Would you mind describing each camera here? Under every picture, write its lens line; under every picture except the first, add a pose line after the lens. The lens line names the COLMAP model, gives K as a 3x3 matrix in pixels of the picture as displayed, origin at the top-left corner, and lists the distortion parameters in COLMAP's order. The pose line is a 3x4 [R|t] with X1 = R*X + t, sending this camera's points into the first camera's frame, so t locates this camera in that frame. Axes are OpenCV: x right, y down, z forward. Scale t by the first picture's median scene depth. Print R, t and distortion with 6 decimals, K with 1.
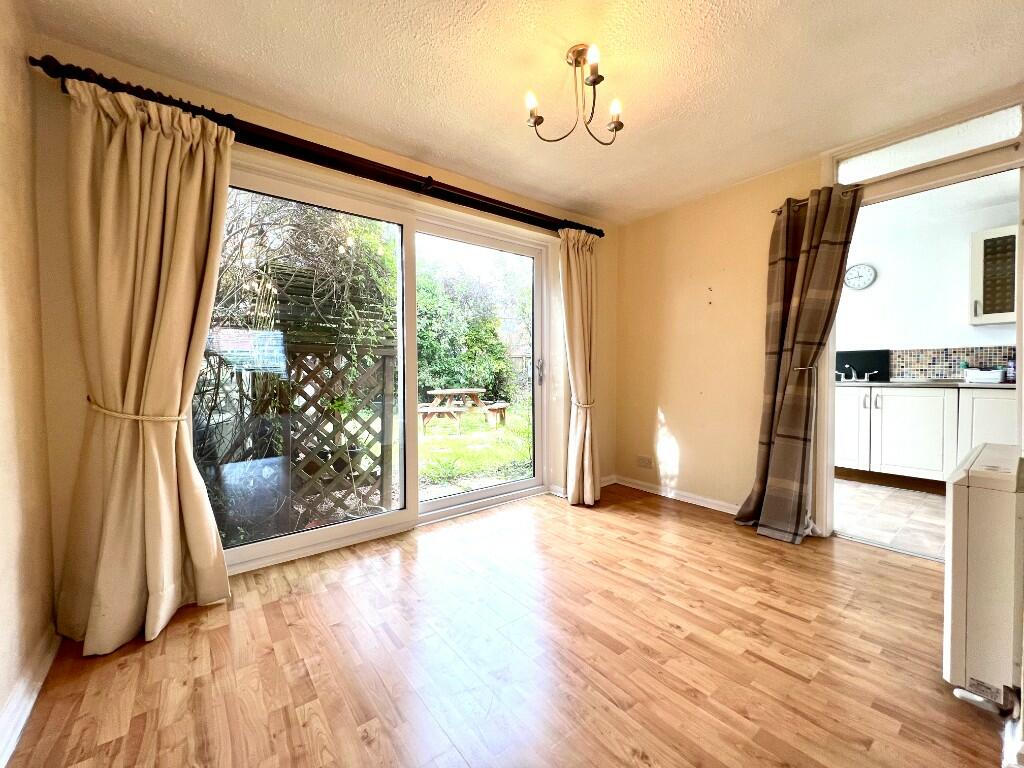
lens RADIAL K [[409.8, 0, 509.7], [0, 409.8, 383.7], [0, 0, 1]] dist [-0.002889, -0.000552]
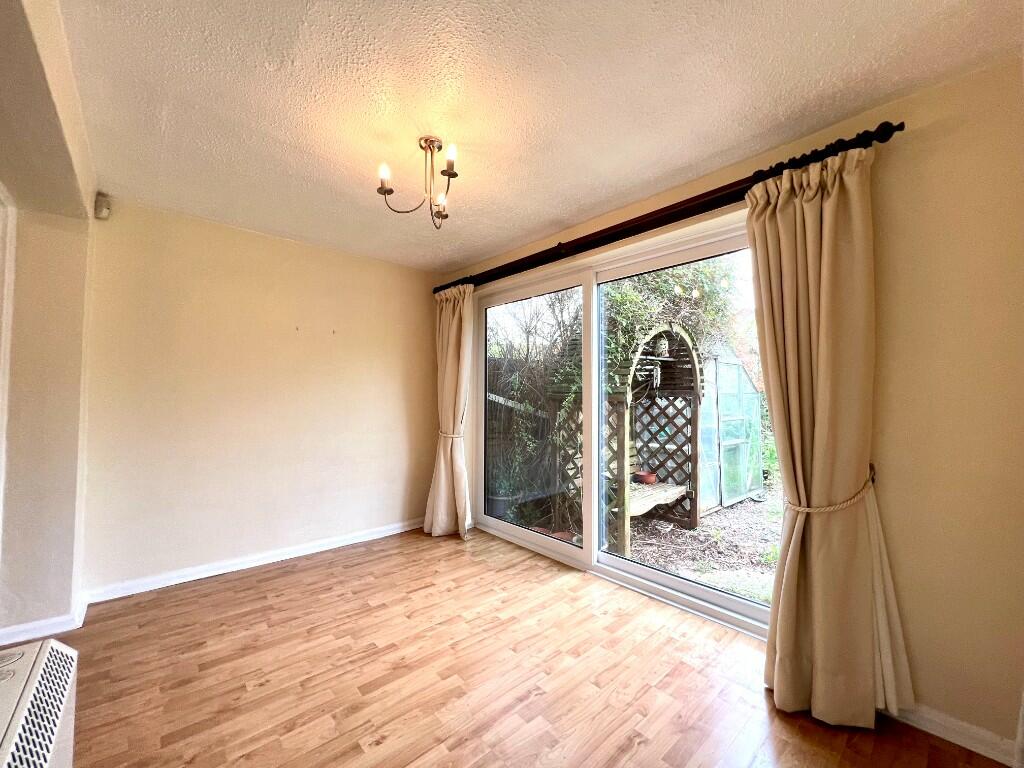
lens RADIAL K [[409.8, 0, 509.4], [0, 409.8, 380.1], [0, 0, 1]] dist [-0.002889, -0.000552]
pose [[0.065813, -0.032349, -0.997308, 0.656608], [-0.037221, 0.998699, -0.034850, -0.068435], [0.997138, 0.039414, 0.064523, 0.600277]]
